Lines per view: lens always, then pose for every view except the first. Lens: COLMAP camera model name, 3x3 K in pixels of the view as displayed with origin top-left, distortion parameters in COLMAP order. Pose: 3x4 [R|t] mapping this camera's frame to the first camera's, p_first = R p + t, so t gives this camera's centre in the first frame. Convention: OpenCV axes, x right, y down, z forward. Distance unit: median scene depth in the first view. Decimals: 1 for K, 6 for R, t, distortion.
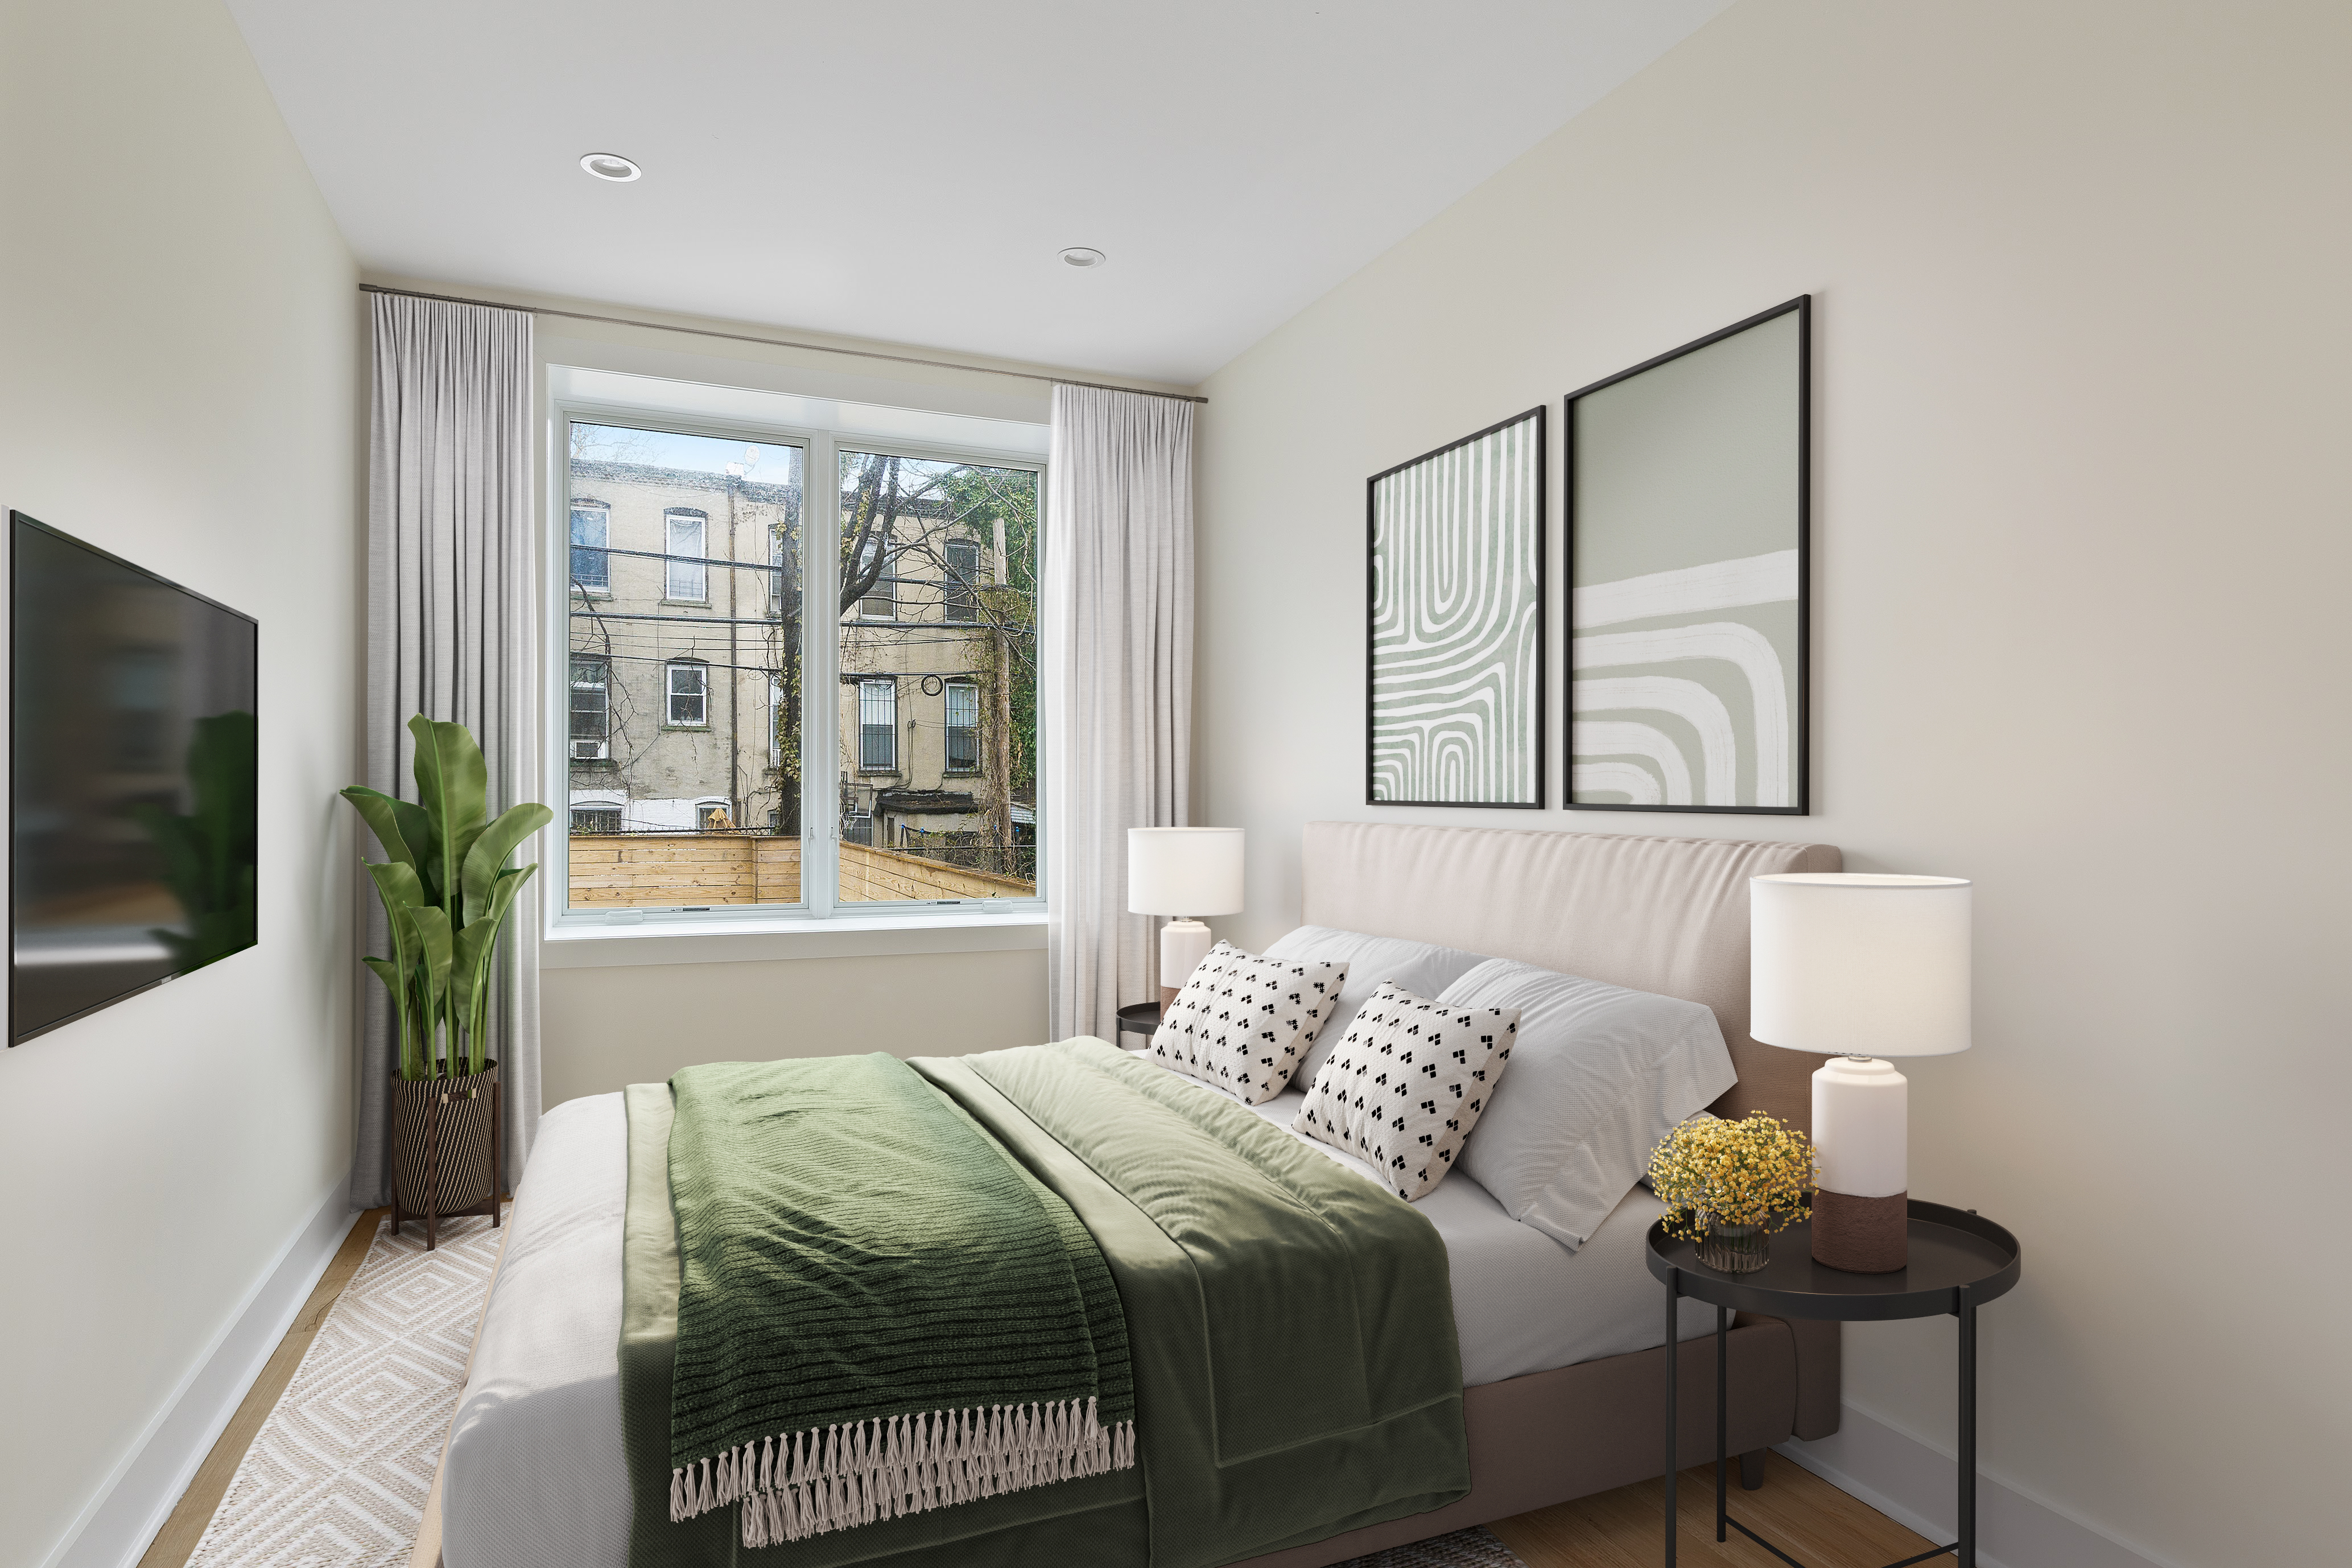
lens RADIAL K [[1296.3, 0, 1183.2], [0, 1296.3, 796.8], [0, 0, 1]] dist [0.002118, 0.000125]
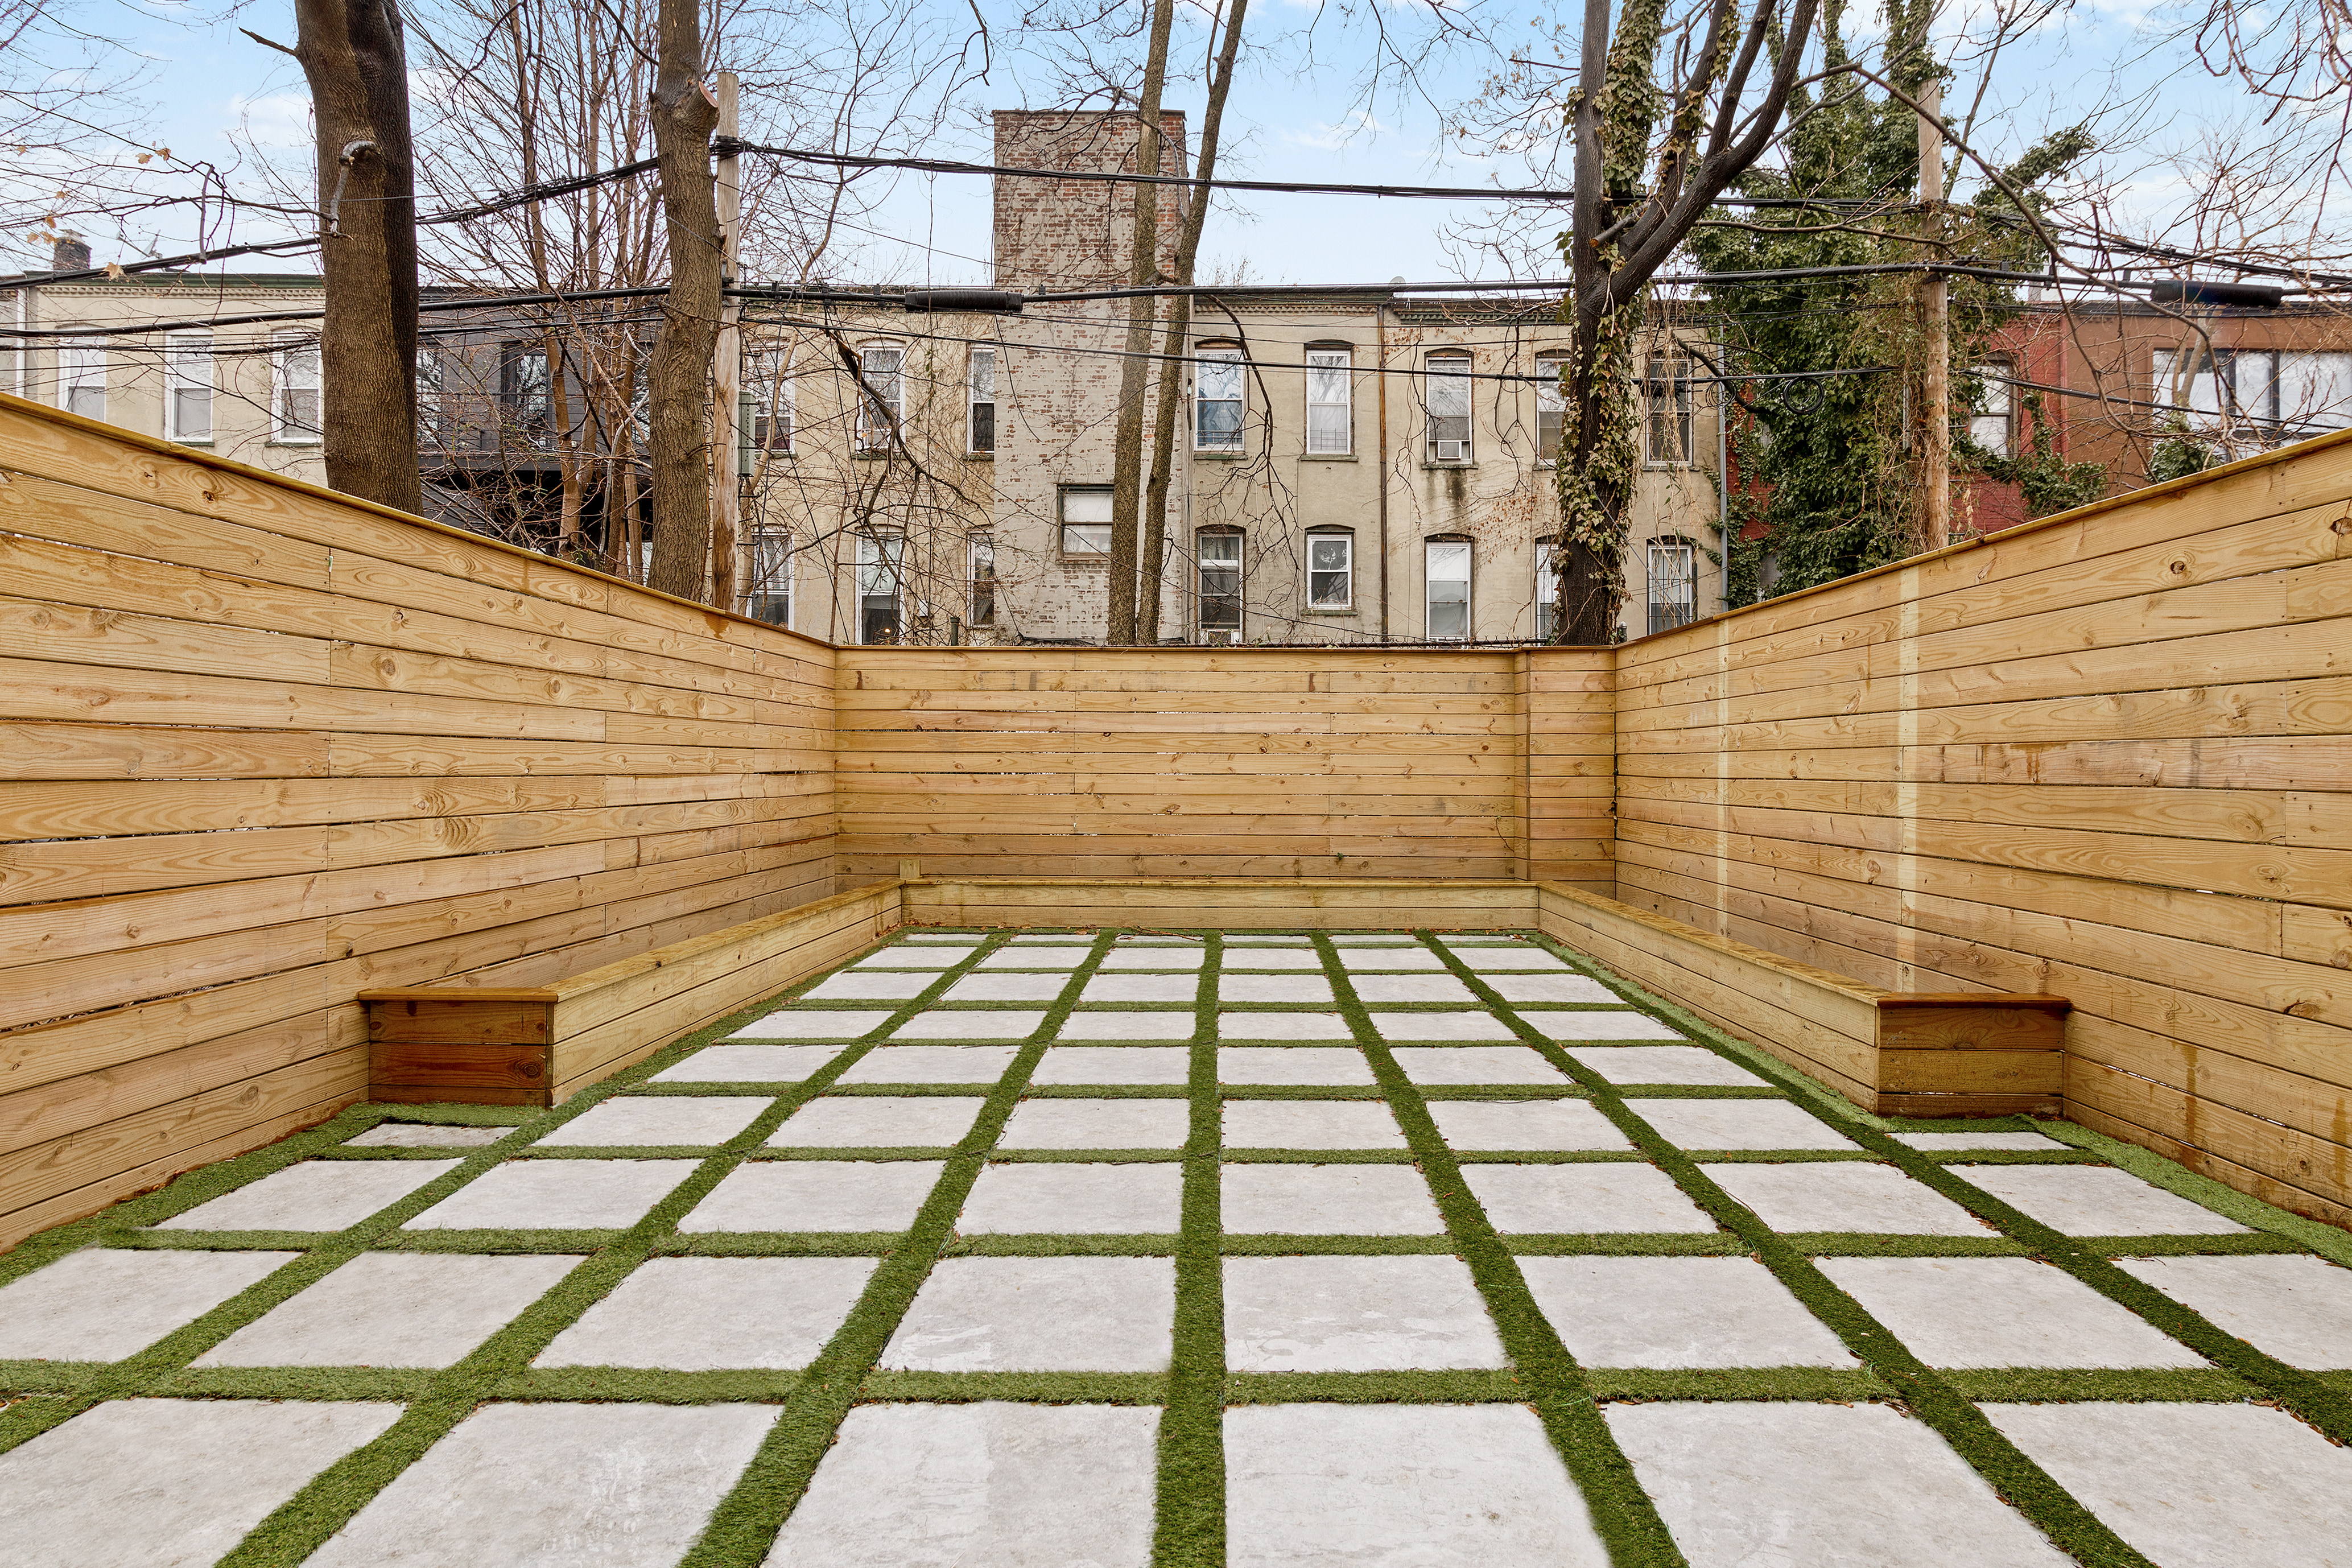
lens RADIAL K [[1296.3, 0, 1183.0], [0, 1296.3, 774.8], [0, 0, 1]] dist [0.002118, 0.000125]
pose [[0.905366, -0.000418, -0.424632, -0.123470], [0.003793, 0.999968, 0.007103, 0.046092], [0.424616, -0.008042, 0.905338, 0.225521]]
